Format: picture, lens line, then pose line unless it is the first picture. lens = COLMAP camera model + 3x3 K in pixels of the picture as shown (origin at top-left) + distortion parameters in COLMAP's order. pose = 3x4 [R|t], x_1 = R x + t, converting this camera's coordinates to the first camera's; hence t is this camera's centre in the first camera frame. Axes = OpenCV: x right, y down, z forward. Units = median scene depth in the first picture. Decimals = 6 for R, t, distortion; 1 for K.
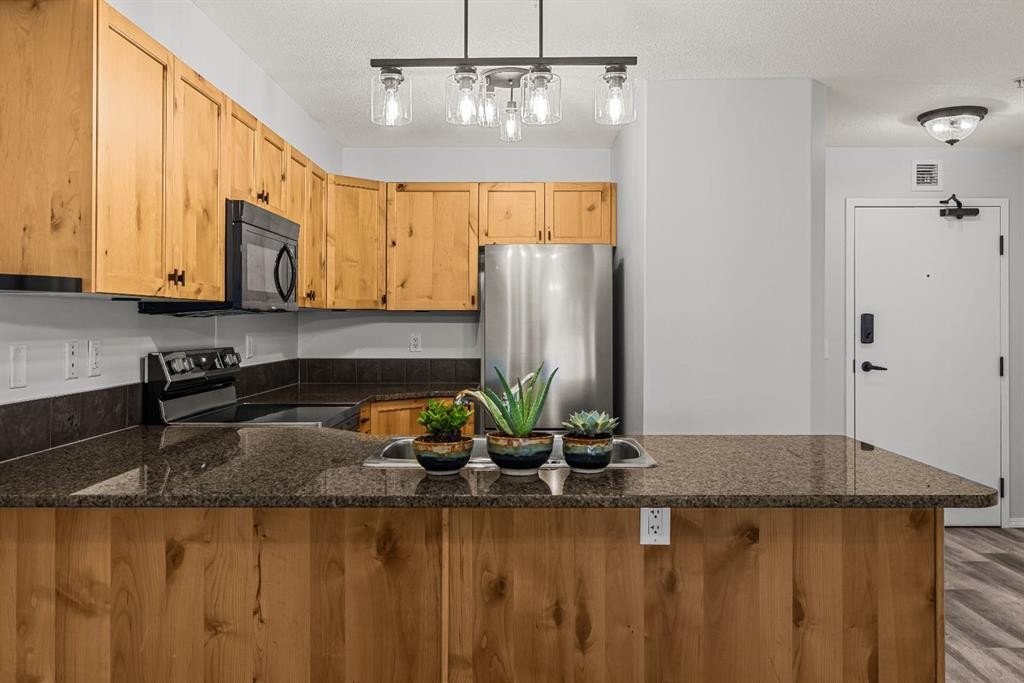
lens RADIAL K [[820.4, 0, 511.8], [0, 820.4, 337.2], [0, 0, 1]] dist [-0.003190, -0.003488]
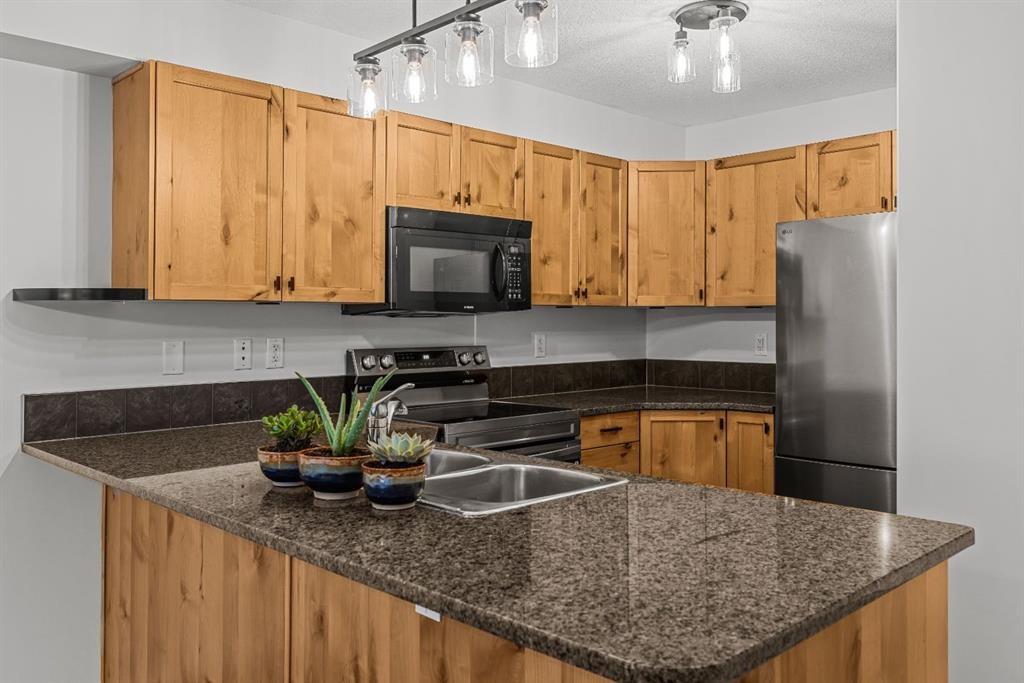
lens RADIAL K [[841.2, 0, 491.1], [0, 841.2, 319.1], [0, 0, 1]] dist [-0.003655, 0.002523]
pose [[0.697307, -0.004169, -0.716761, 0.420388], [-0.008411, 0.999867, -0.013998, -0.006569], [0.716723, 0.015789, 0.697179, 0.268638]]
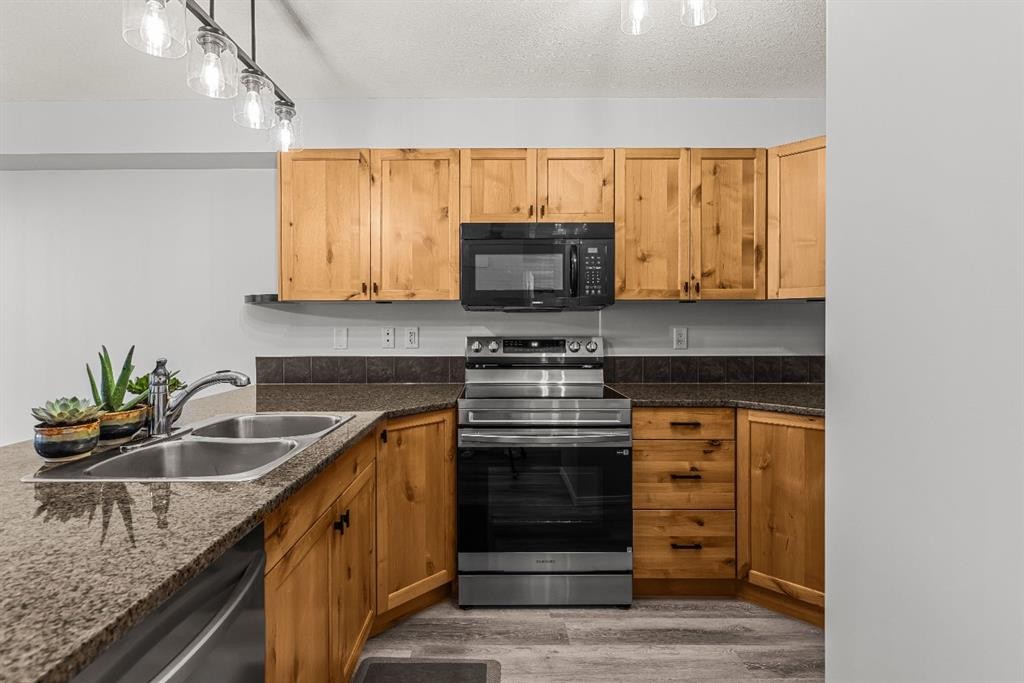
lens RADIAL K [[504.1, 0, 497.8], [0, 504.1, 327.8], [0, 0, 1]] dist [-0.010128, -0.000672]
pose [[0.001832, 0.007278, -0.999972, 0.389032], [-0.016044, 0.999845, 0.007248, -0.003679], [0.999870, 0.016030, 0.001948, 0.845320]]
